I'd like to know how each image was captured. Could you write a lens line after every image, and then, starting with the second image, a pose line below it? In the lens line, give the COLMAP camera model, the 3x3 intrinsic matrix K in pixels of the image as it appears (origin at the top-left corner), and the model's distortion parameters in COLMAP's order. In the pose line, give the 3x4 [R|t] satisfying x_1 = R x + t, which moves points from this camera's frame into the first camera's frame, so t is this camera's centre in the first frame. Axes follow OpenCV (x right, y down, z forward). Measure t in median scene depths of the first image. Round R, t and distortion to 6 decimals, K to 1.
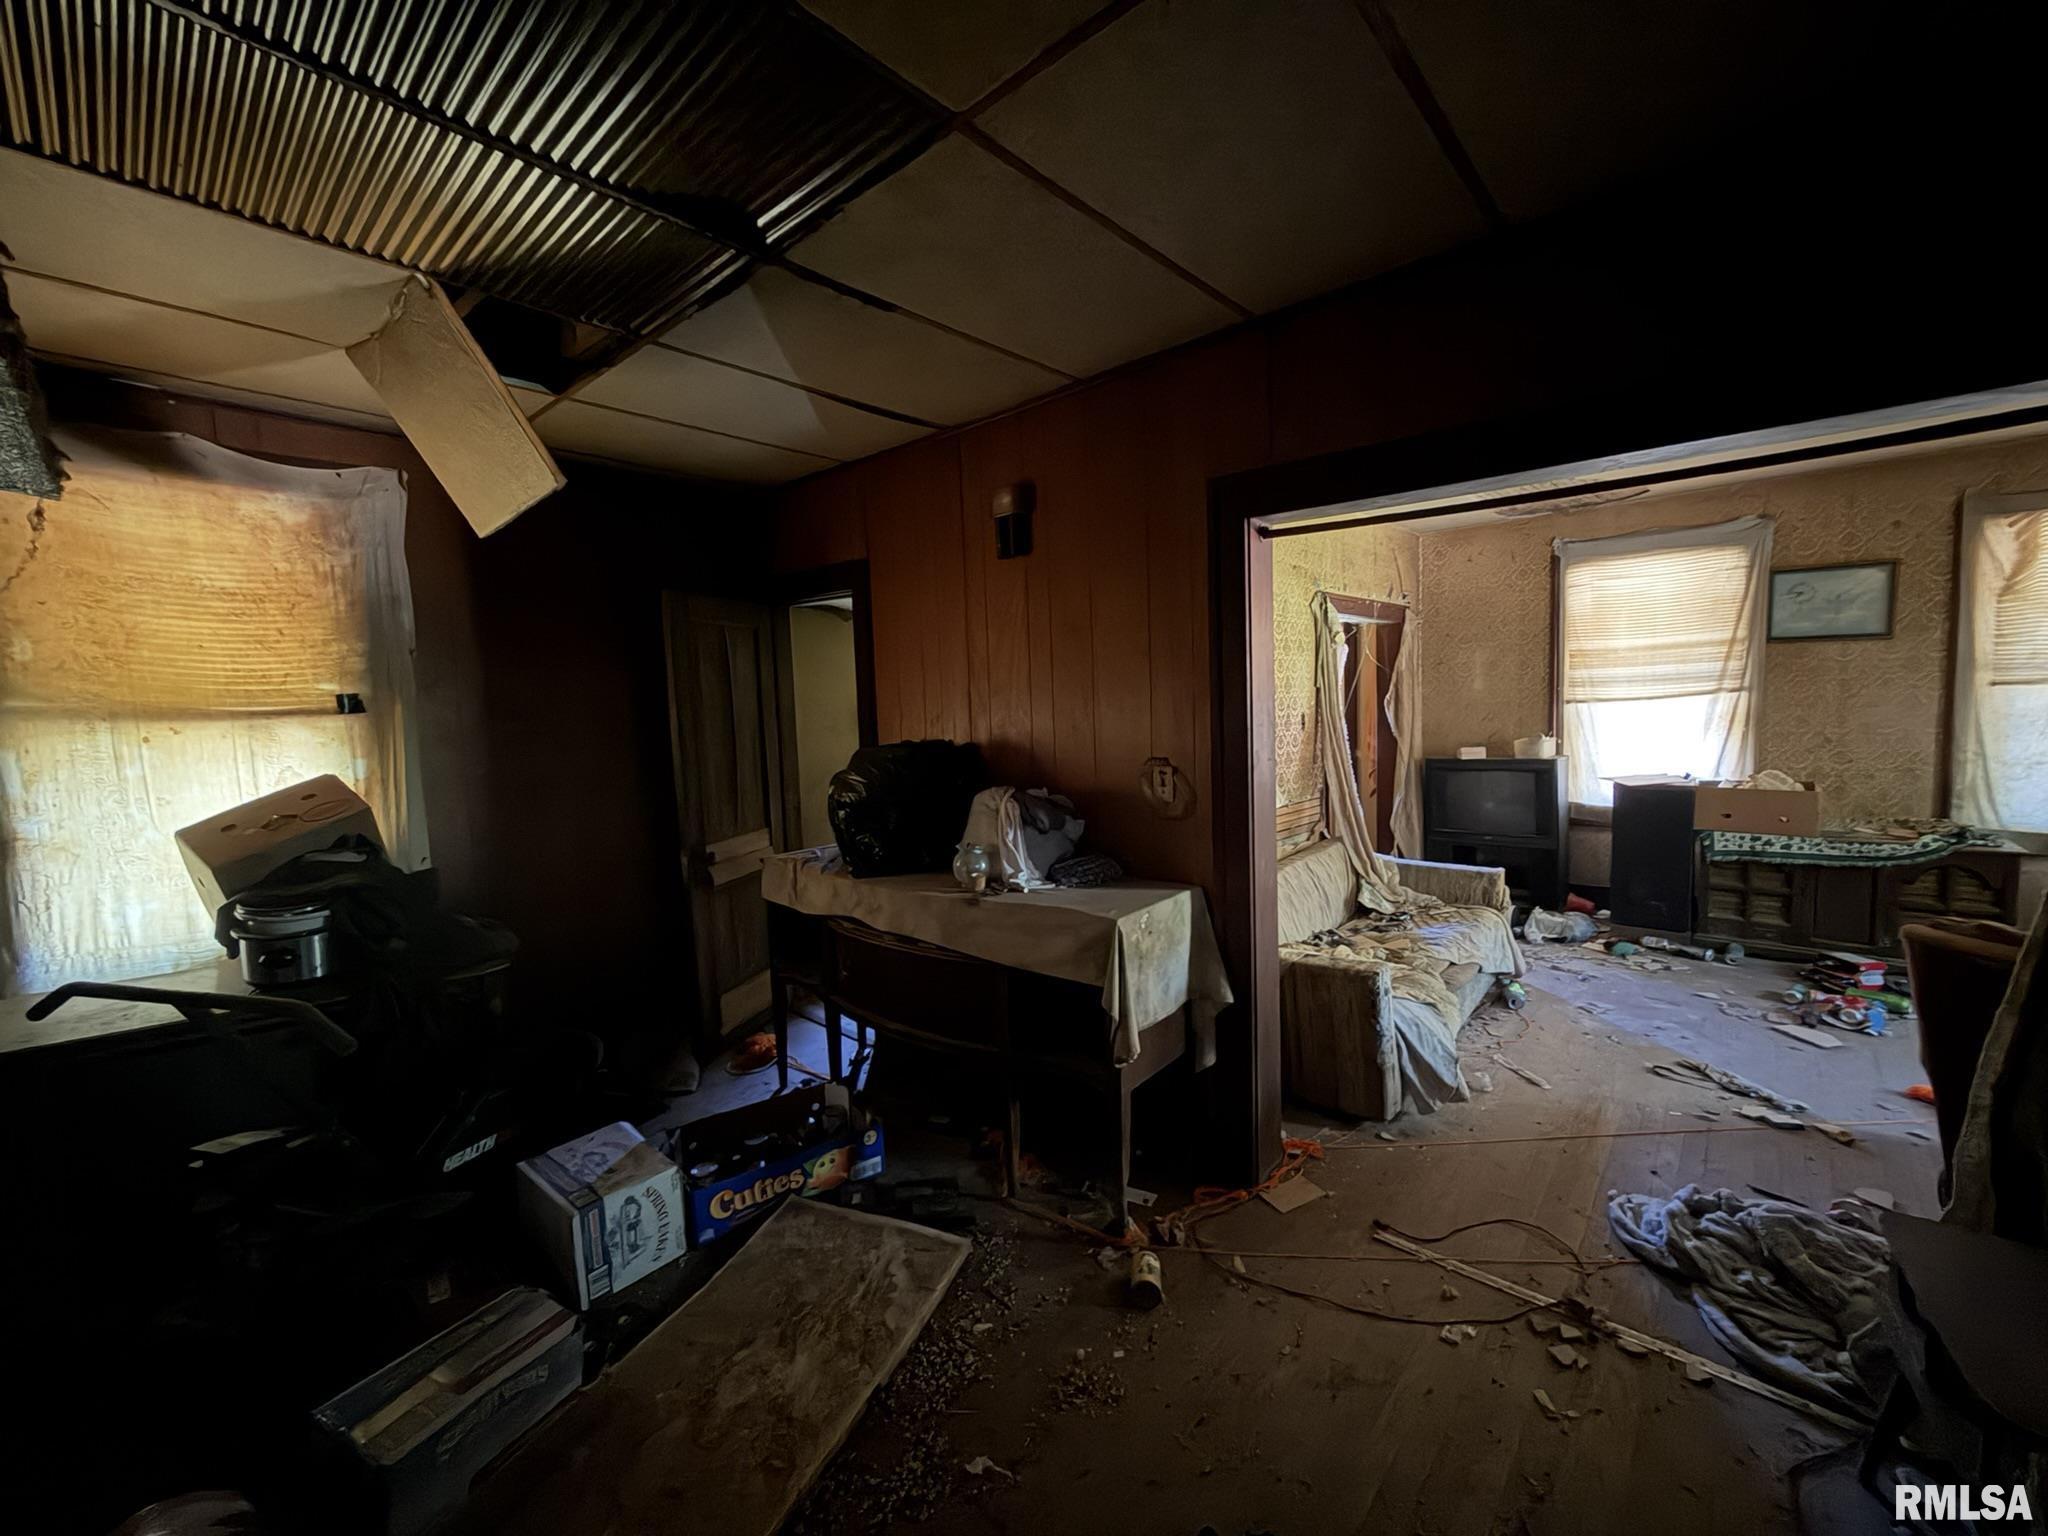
lens RADIAL K [[815.6, 0, 1029.3], [0, 815.6, 765.0], [0, 0, 1]] dist [-0.000176, 0.000508]
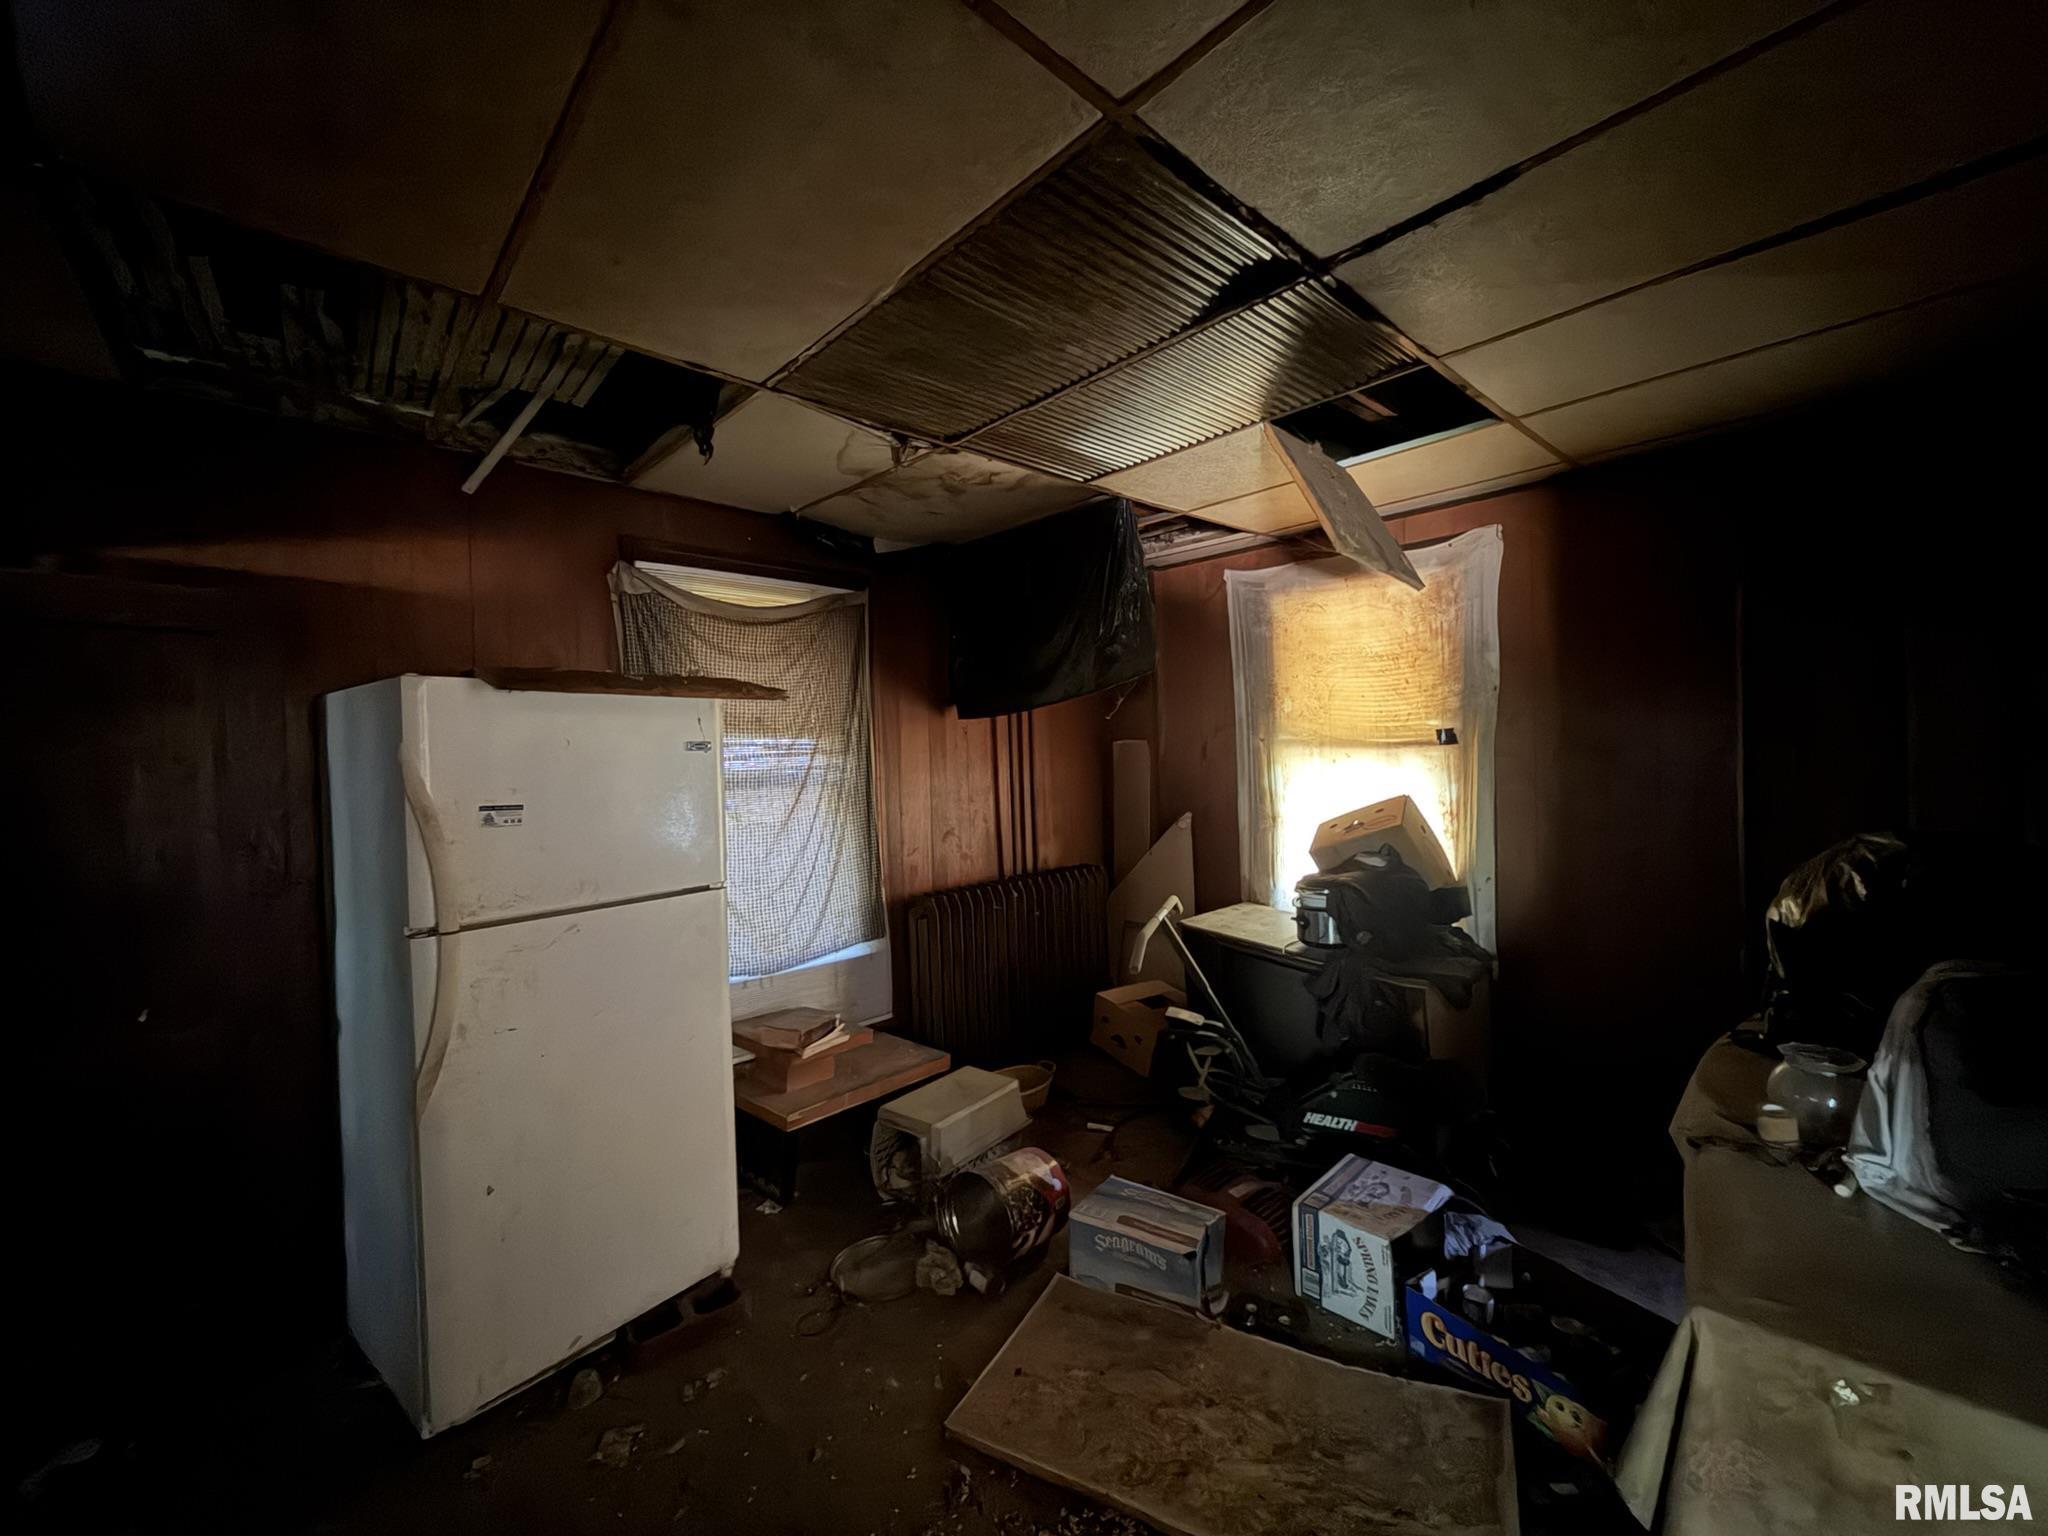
lens RADIAL K [[815.6, 0, 1030.7], [0, 815.6, 764.2], [0, 0, 1]] dist [-0.000176, 0.000508]
pose [[-0.089412, 0.051333, -0.994671, 0.388981], [-0.051681, 0.997086, 0.056103, -0.067541], [0.994653, 0.056422, -0.086498, 0.484804]]
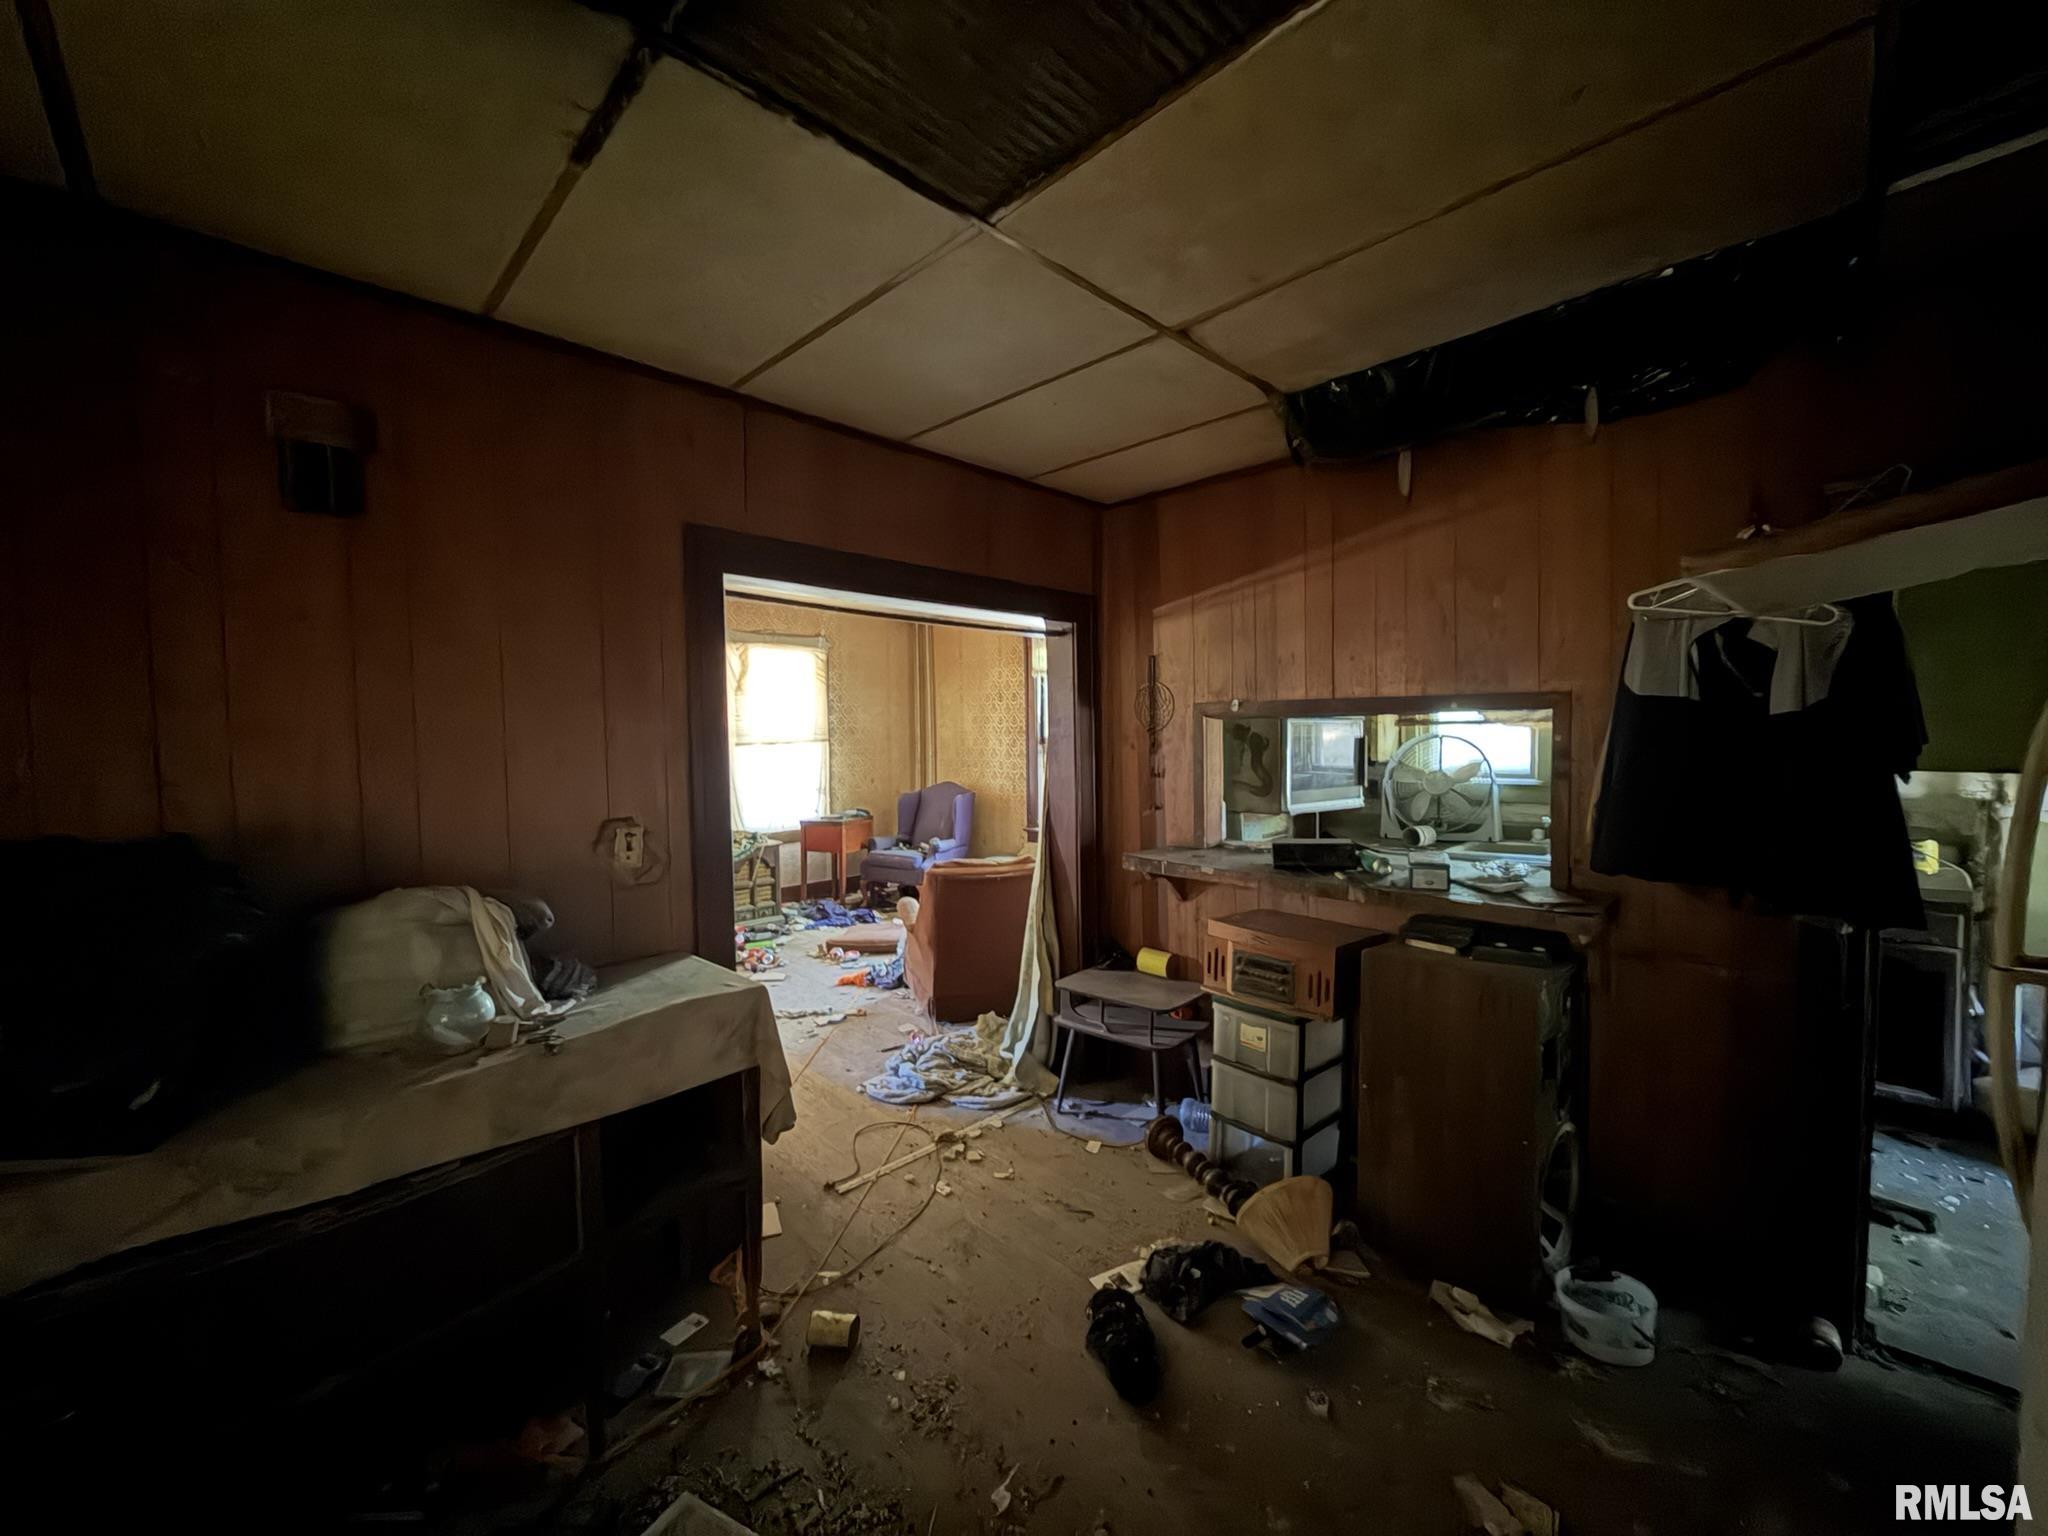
lens RADIAL K [[815.6, 0, 1030.8], [0, 815.6, 768.5], [0, 0, 1]] dist [-0.000176, 0.000508]
pose [[0.063443, -0.017417, 0.997833, -0.562267], [0.088235, 0.996030, 0.011775, -0.027702], [-0.994077, 0.087297, 0.064728, 0.436856]]
